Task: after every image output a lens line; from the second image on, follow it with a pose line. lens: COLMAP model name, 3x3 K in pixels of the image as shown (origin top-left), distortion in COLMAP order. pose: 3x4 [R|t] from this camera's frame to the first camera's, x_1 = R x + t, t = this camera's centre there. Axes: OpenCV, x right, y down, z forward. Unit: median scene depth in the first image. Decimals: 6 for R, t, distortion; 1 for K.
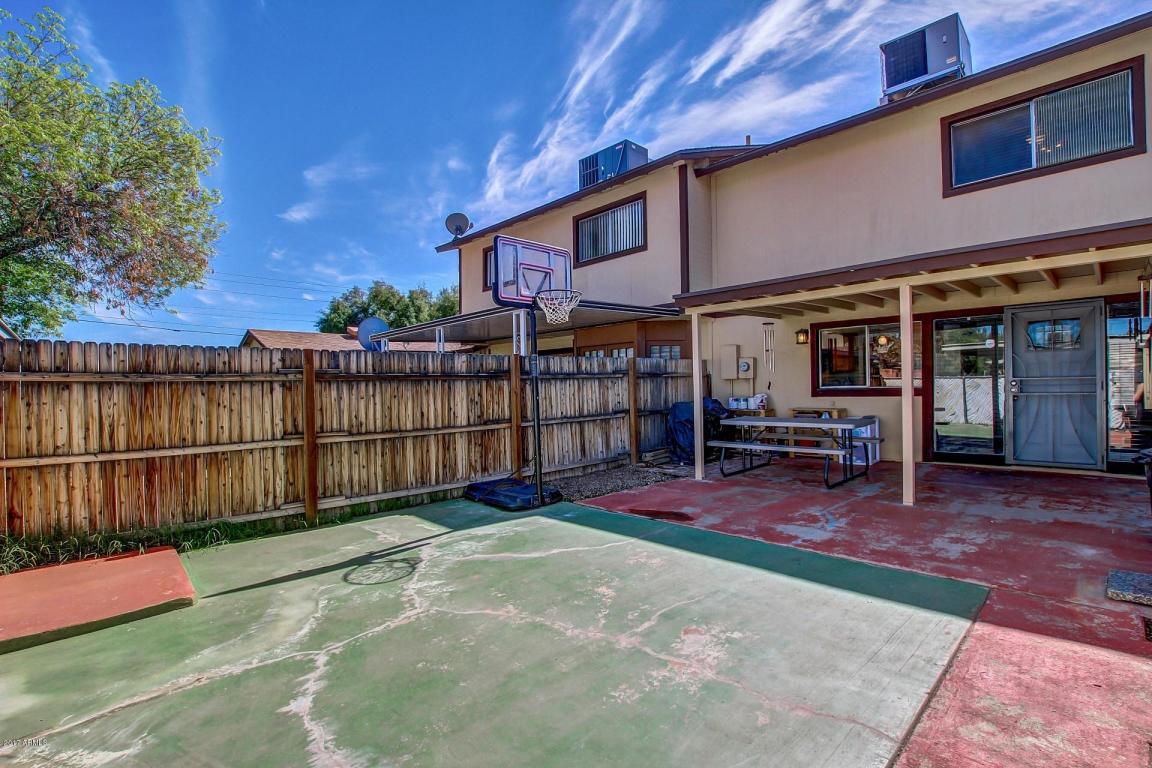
lens RADIAL K [[536.2, 0, 570.2], [0, 536.2, 389.2], [0, 0, 1]] dist [-0.034858, 0.002850]
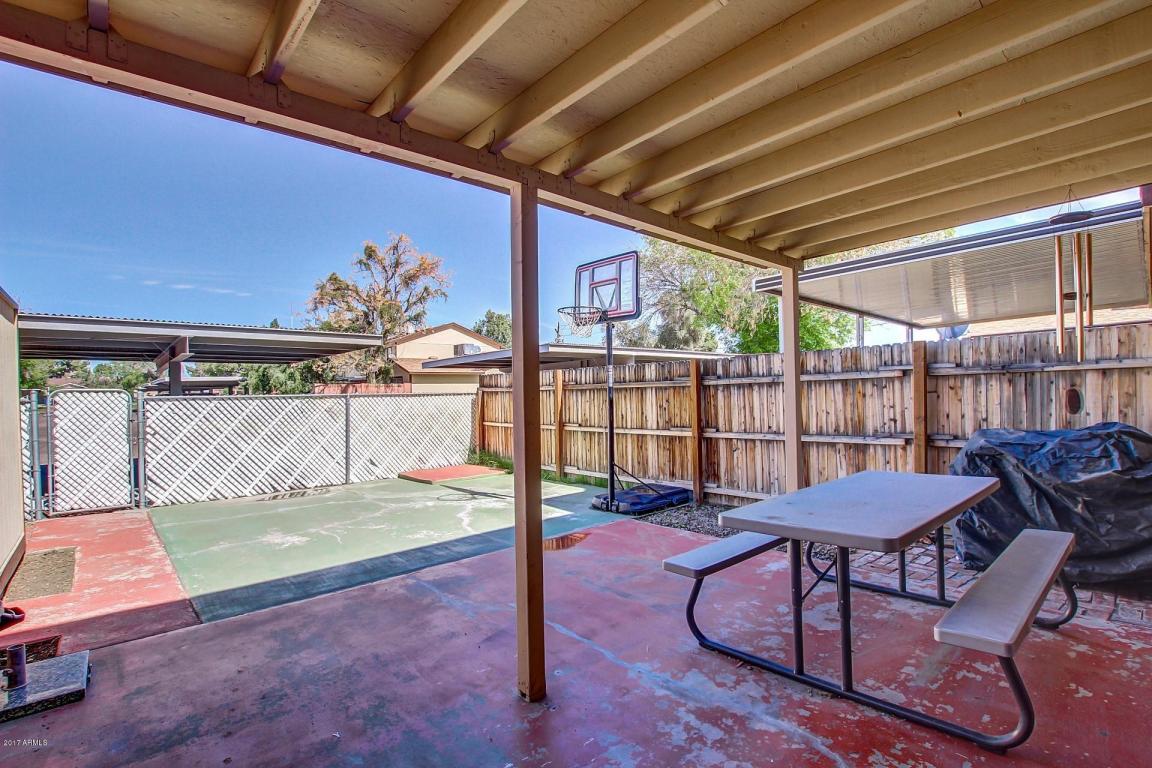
lens RADIAL K [[536.2, 0, 576.7], [0, 536.2, 389.4], [0, 0, 1]] dist [-0.034858, 0.002850]
pose [[-0.018804, 0.014399, -0.999719, 1.369309], [0.020129, 0.999699, 0.014020, -0.048299], [0.999621, -0.019860, -0.019089, 1.332546]]
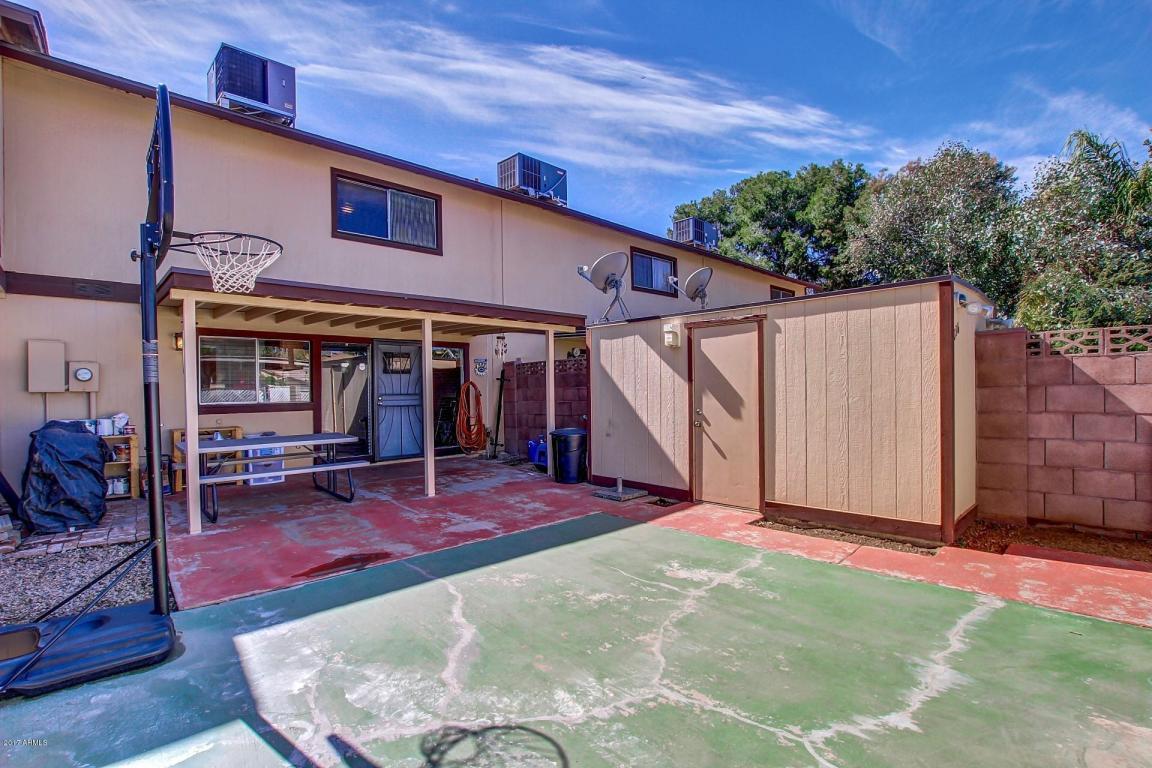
lens RADIAL K [[536.2, 0, 576.1], [0, 536.2, 391.4], [0, 0, 1]] dist [-0.034858, 0.002850]
pose [[-0.007591, 0.015423, 0.999852, -0.785277], [0.012921, 0.999799, -0.015325, -0.004352], [-0.999888, 0.012803, -0.007788, 0.841765]]
